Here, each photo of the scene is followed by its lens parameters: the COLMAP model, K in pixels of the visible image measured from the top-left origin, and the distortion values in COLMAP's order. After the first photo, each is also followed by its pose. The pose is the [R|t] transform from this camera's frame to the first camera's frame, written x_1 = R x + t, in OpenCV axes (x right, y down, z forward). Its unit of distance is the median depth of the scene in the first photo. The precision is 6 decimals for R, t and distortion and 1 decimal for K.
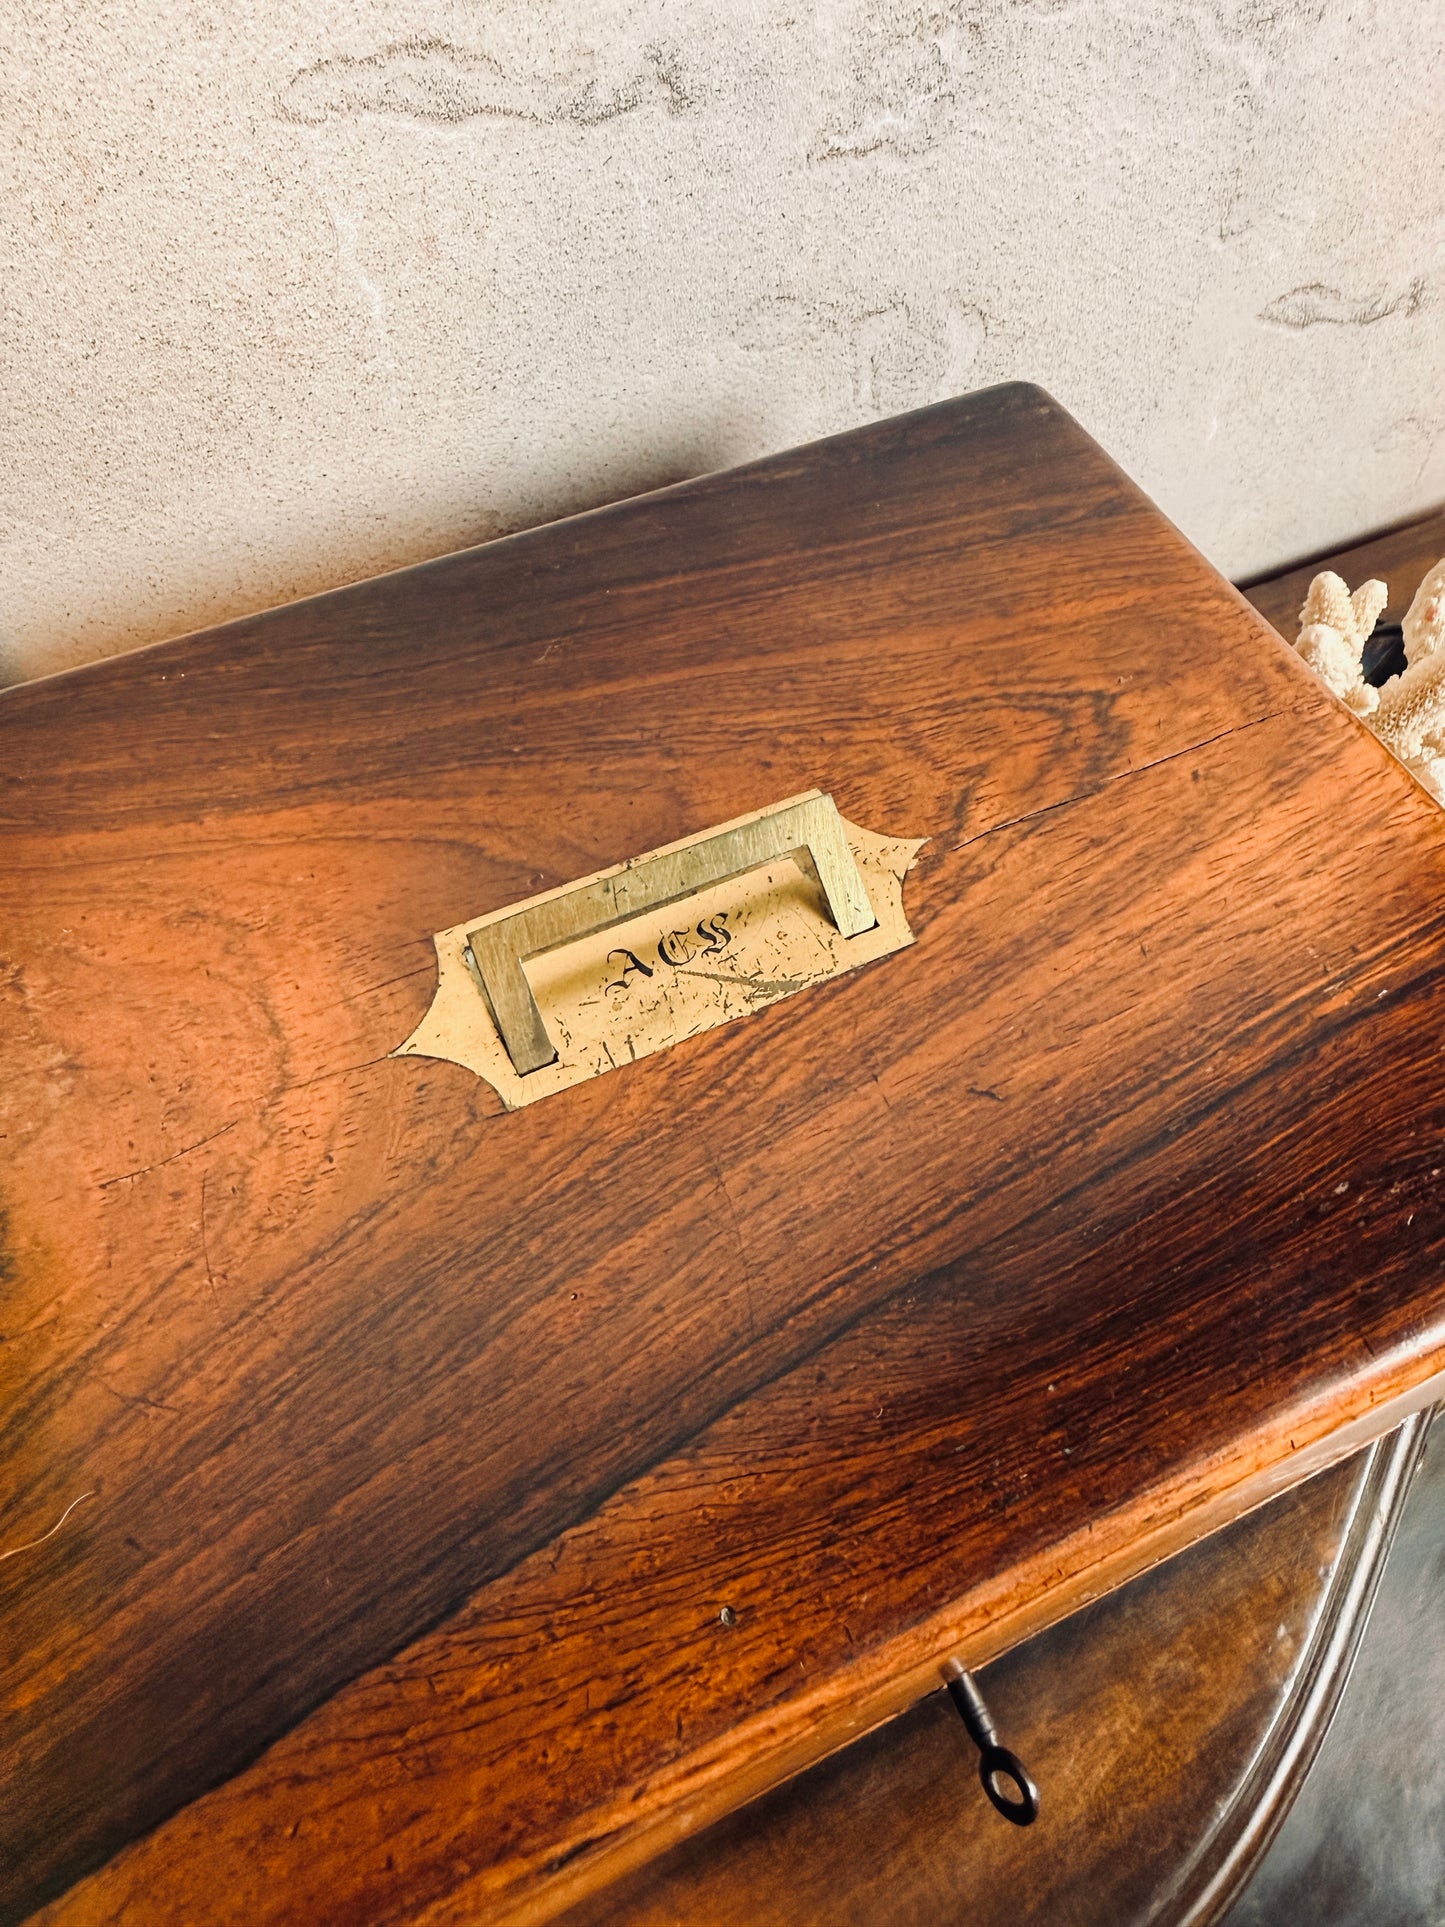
lens RADIAL K [[1385.5, 0, 720.0], [0, 1385.5, 860.0], [0, 0, 1]] dist [-0.003134, 0.000407]
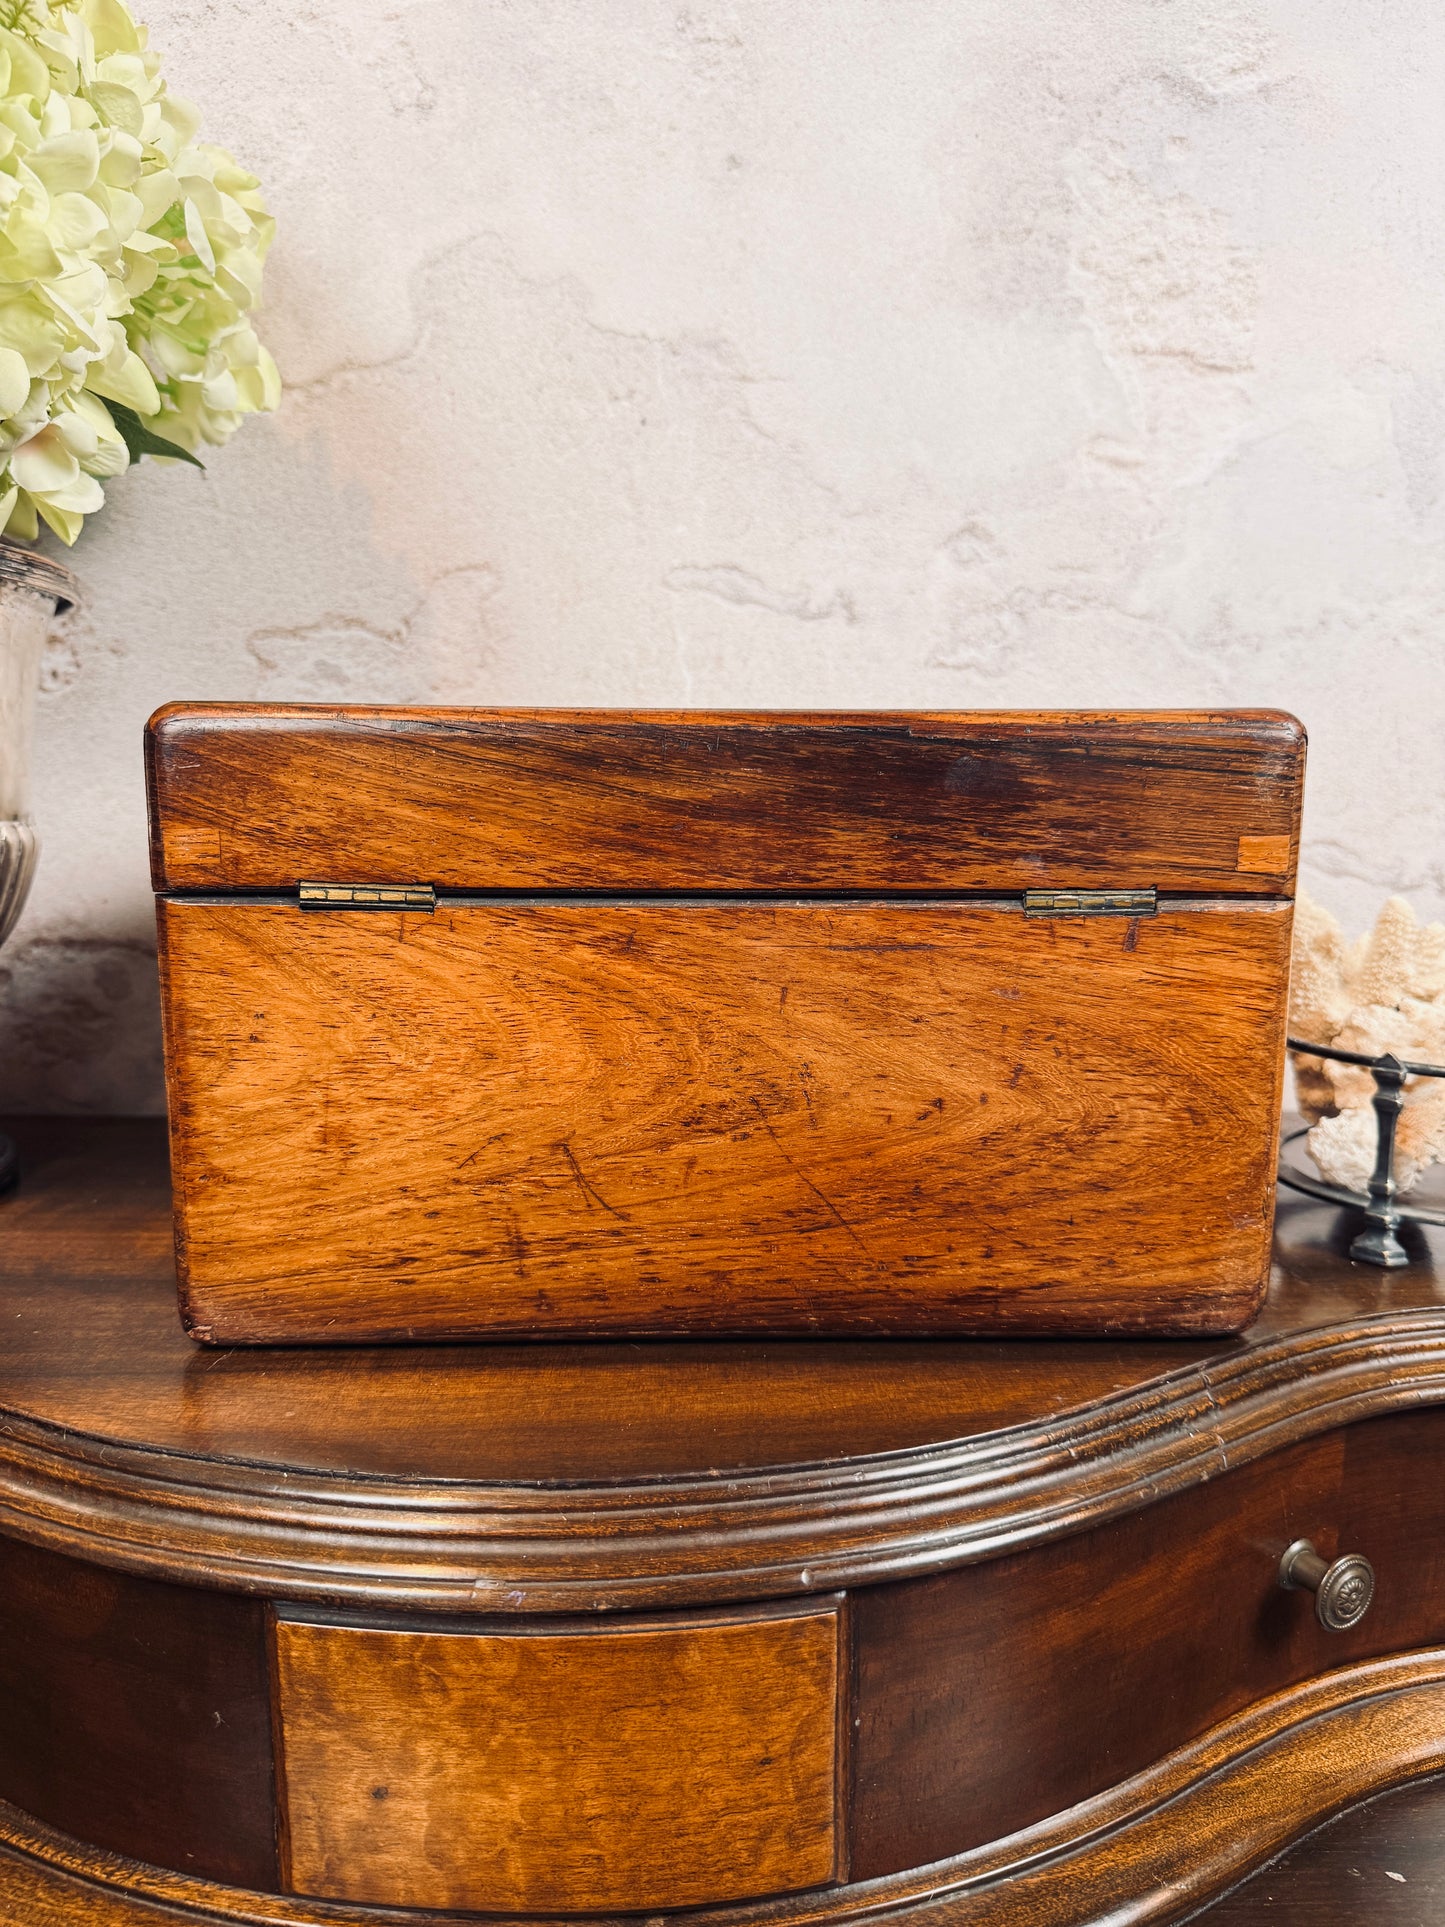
lens RADIAL K [[1386.5, 0, 700.8], [0, 1386.5, 966.2], [0, 0, 1]] dist [-0.027396, 0.006633]
pose [[0.907151, 0.038390, -0.419051, 0.653536], [-0.332208, 0.676579, -0.657174, 1.235648], [0.258292, 0.735368, 0.626513, 0.039975]]
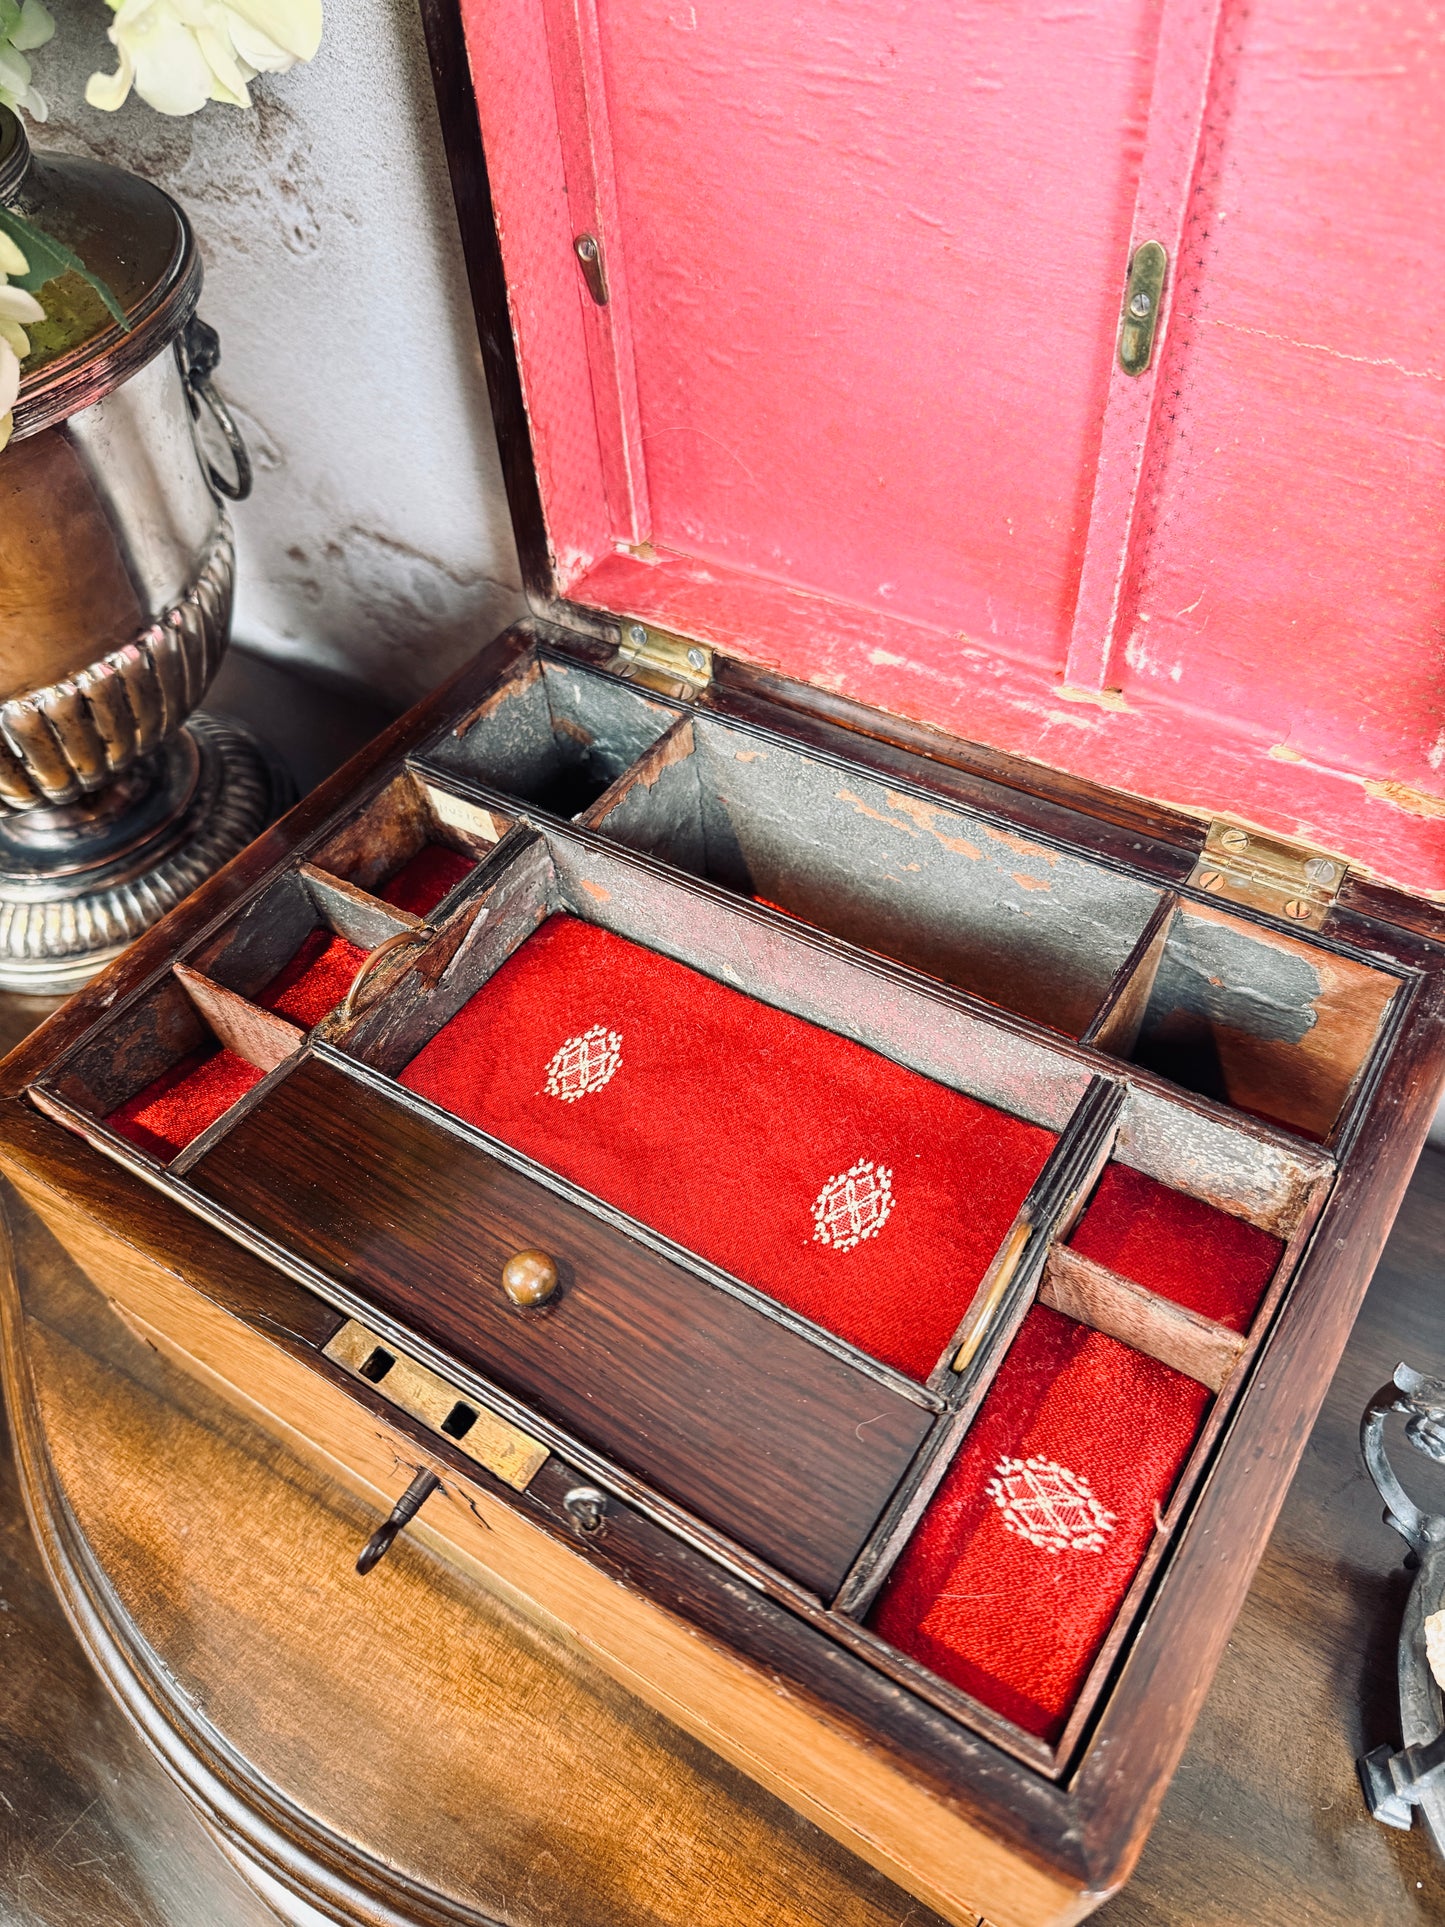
lens RADIAL K [[1431.6, 0, 722.5], [0, 1431.6, 963.5], [0, 0, 1]] dist [-0.038028, -0.002563]
pose [[0.514944, 0.610995, -0.601263, 0.621373], [-0.649017, 0.736102, 0.192174, -0.117891], [0.560008, 0.291272, 0.775598, 0.025381]]
